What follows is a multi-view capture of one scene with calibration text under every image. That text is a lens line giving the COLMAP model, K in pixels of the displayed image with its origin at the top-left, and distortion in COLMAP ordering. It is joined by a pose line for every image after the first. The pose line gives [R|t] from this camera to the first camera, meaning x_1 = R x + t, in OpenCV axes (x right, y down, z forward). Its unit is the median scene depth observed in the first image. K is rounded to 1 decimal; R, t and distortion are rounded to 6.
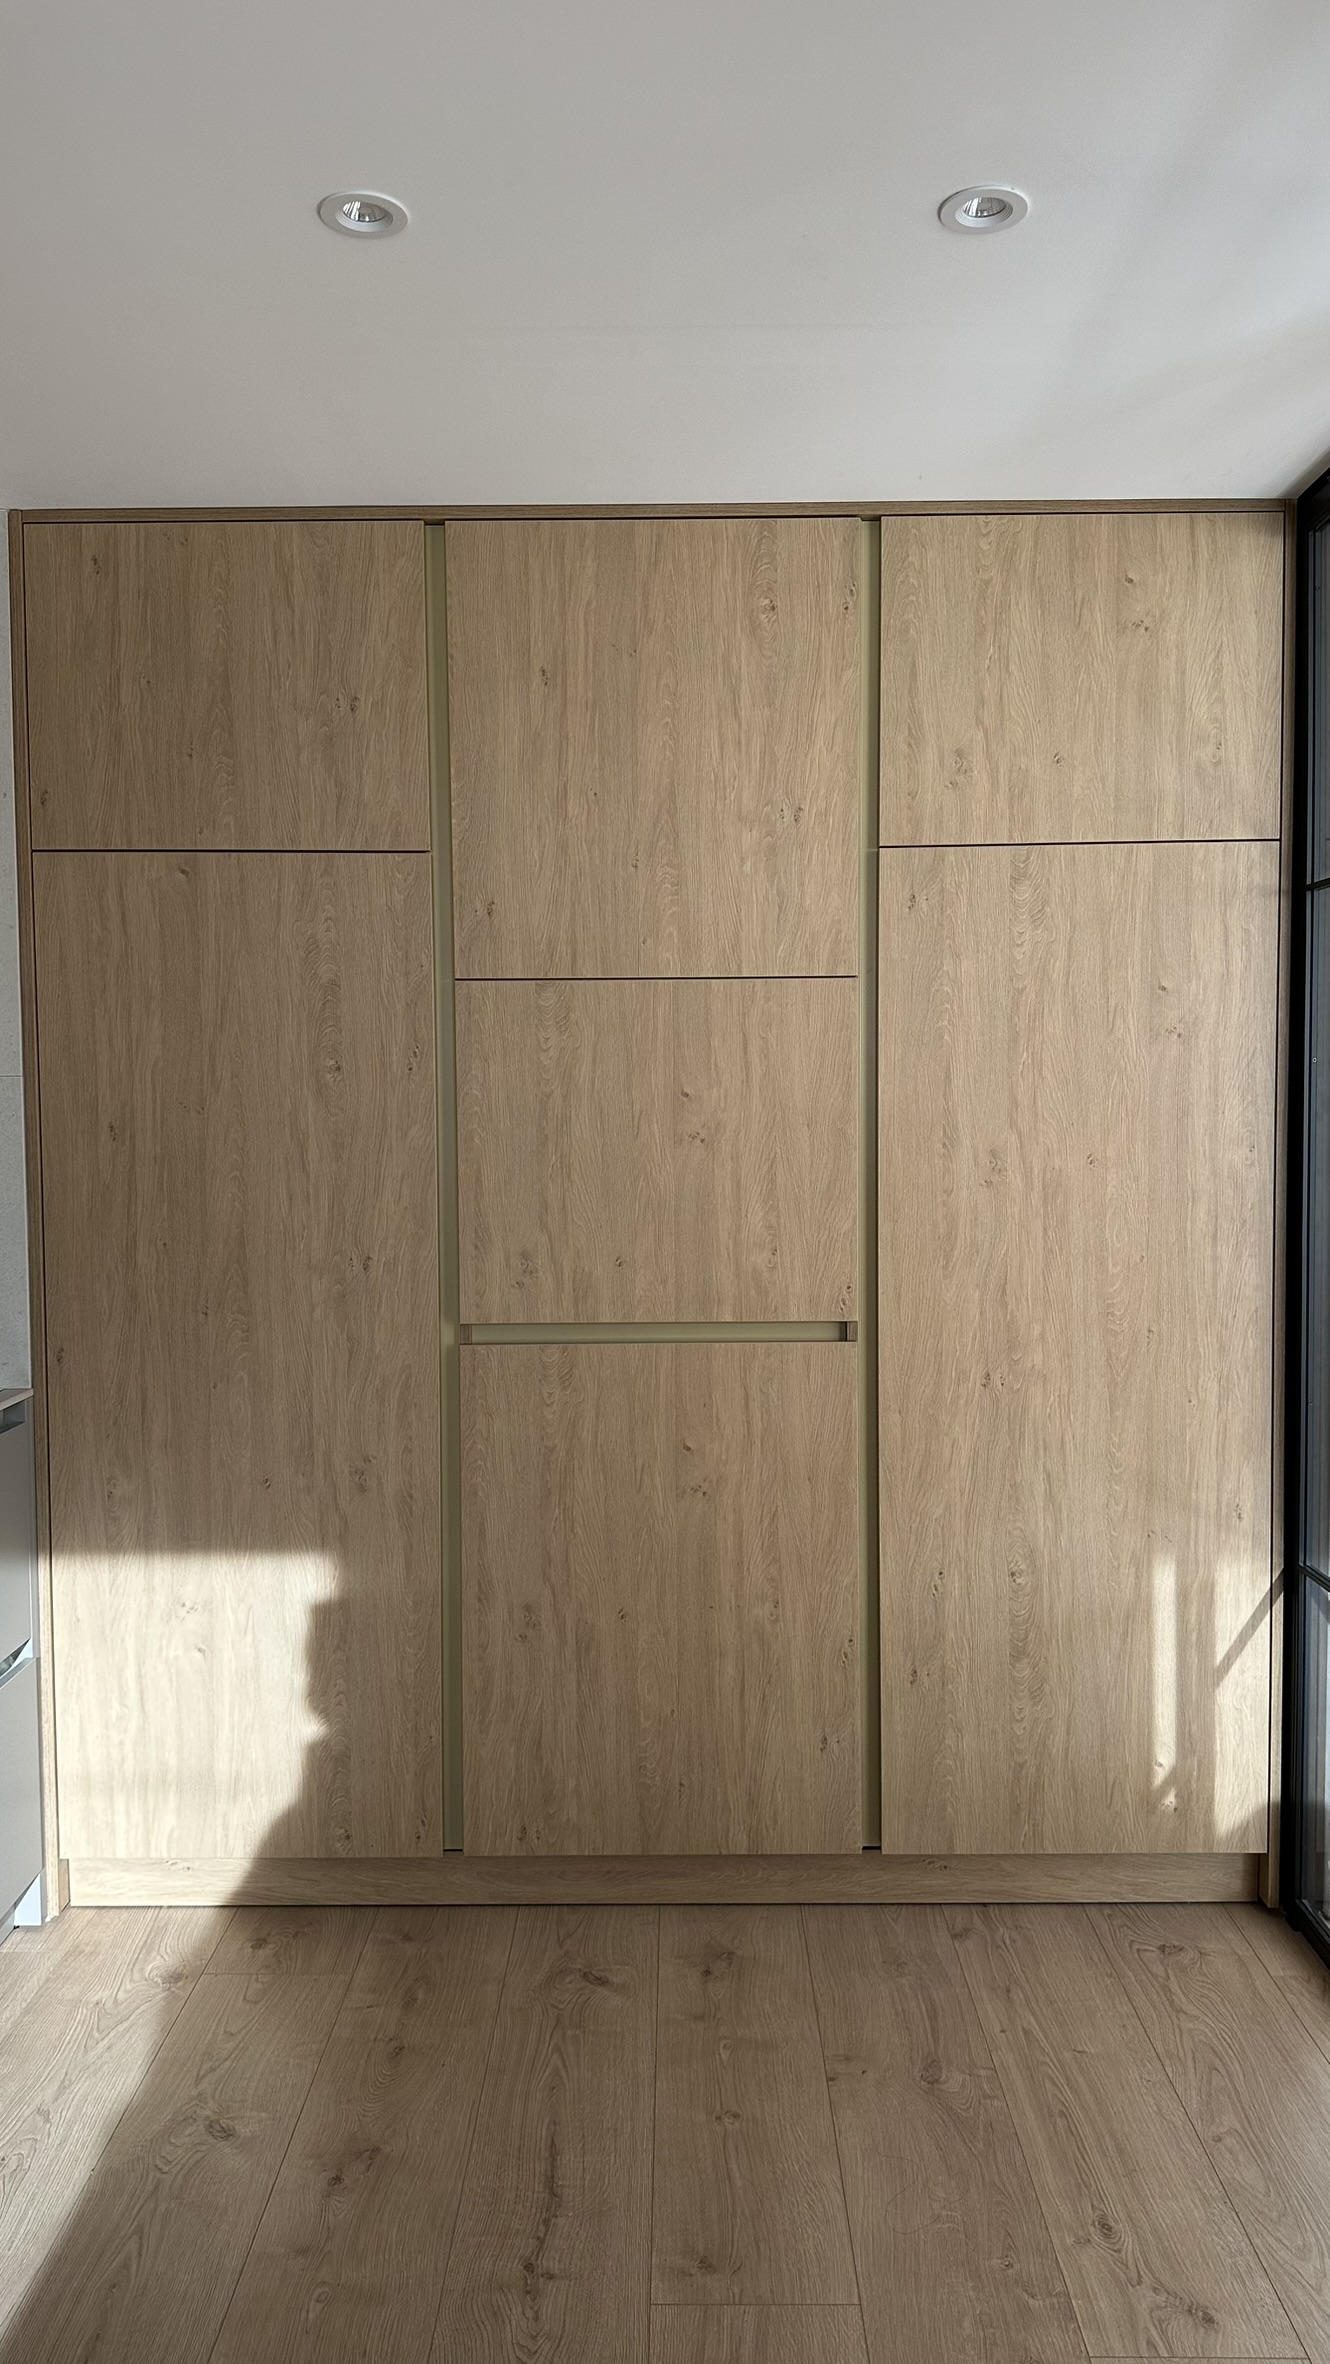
lens RADIAL K [[1627.7, 0, 665.0], [0, 1627.7, 1182.0], [0, 0, 1]] dist [0.133599, -0.241382]
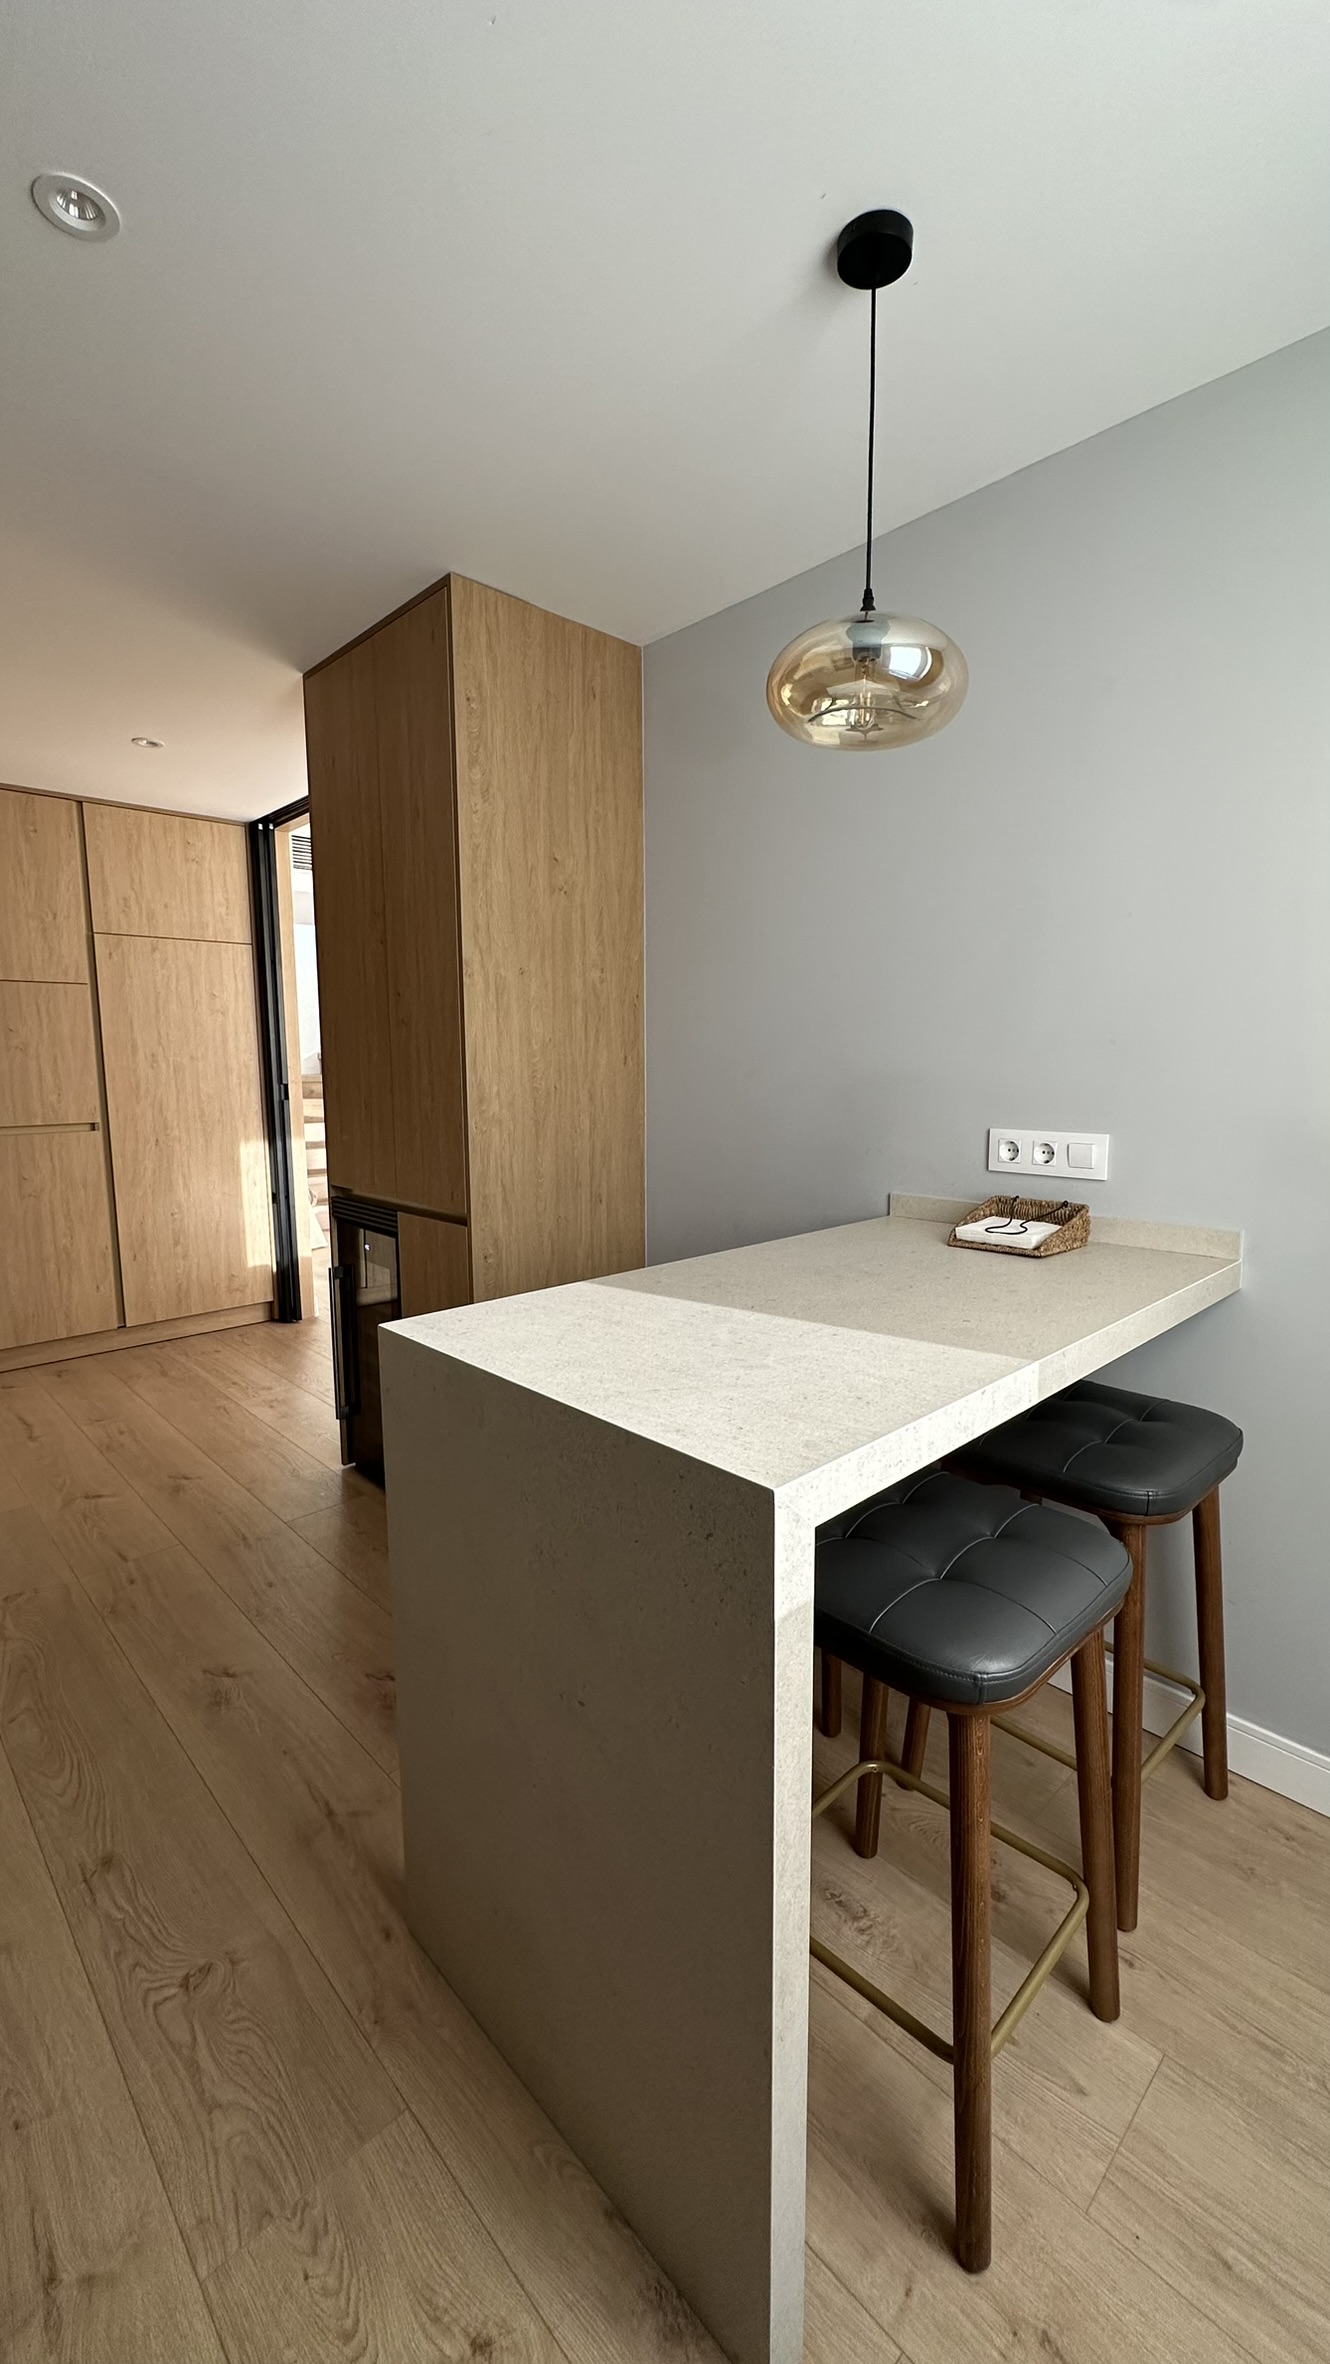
lens RADIAL K [[943.2, 0, 663.4], [0, 943.2, 1184.5], [0, 0, 1]] dist [-0.006081, 0.000815]
pose [[0.717381, -0.089913, 0.690855, -0.274042], [0.038829, 0.995256, 0.089210, 0.086462], [-0.695599, -0.037172, 0.717468, -0.662665]]
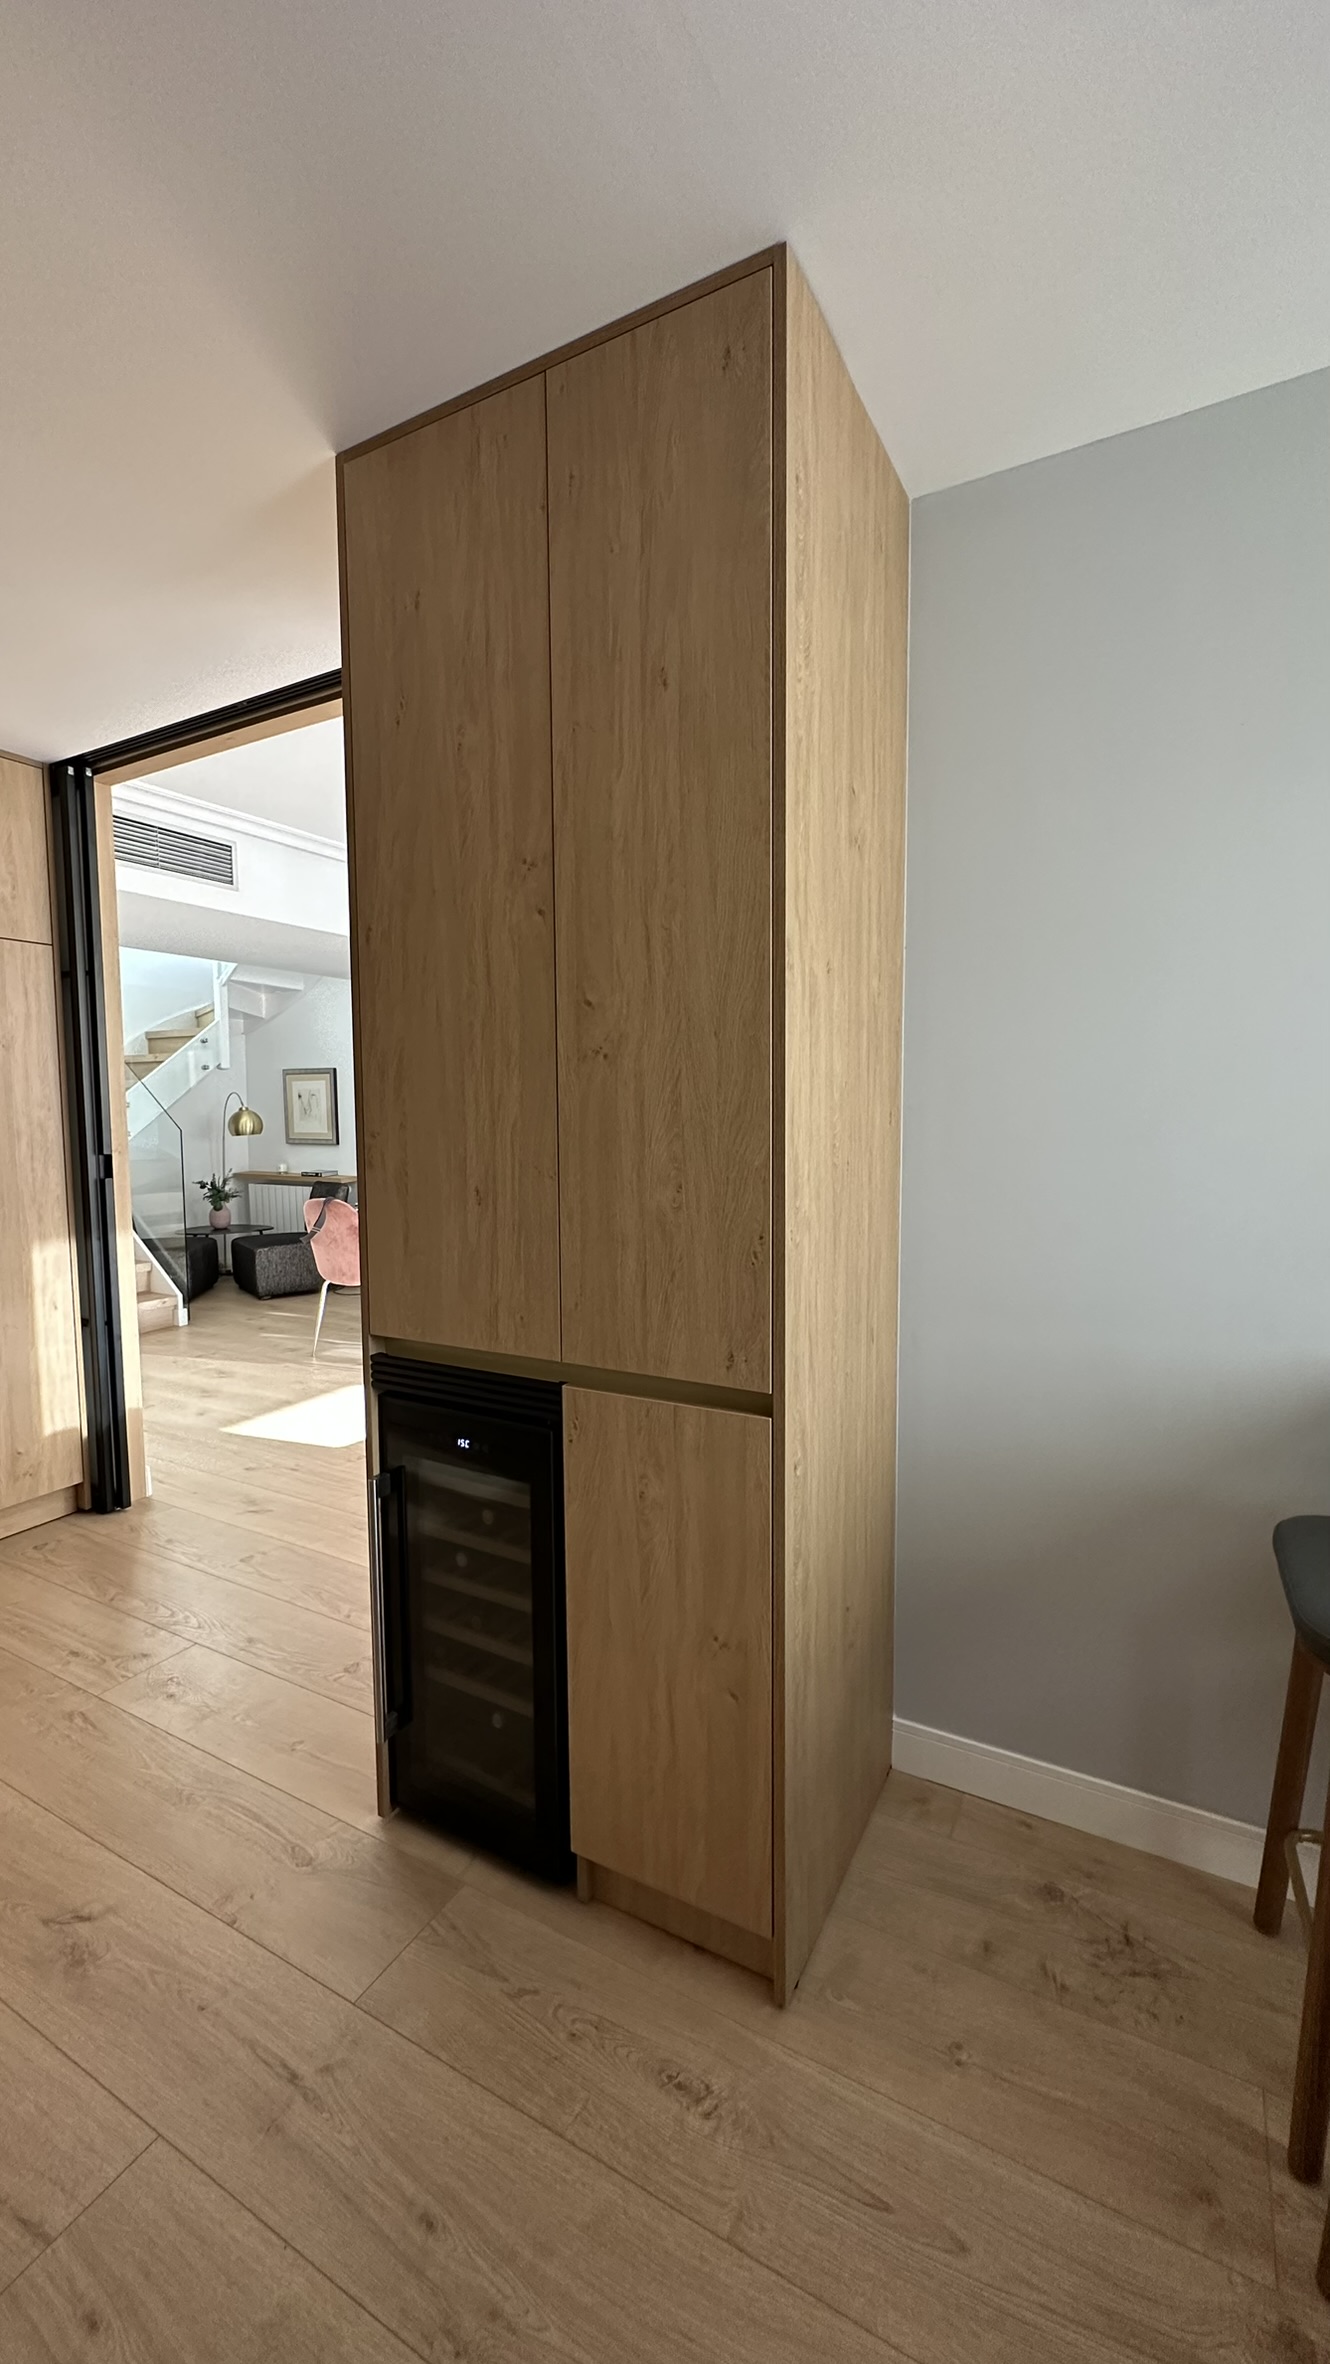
lens RADIAL K [[945.2, 0, 665.0], [0, 945.2, 1182.0], [0, 0, 1]] dist [-0.005264, 0.000850]
pose [[0.479334, -0.066060, 0.875143, -0.248184], [0.054911, 0.997467, 0.045218, 0.051491], [-0.875913, 0.026380, 0.481747, -0.117761]]
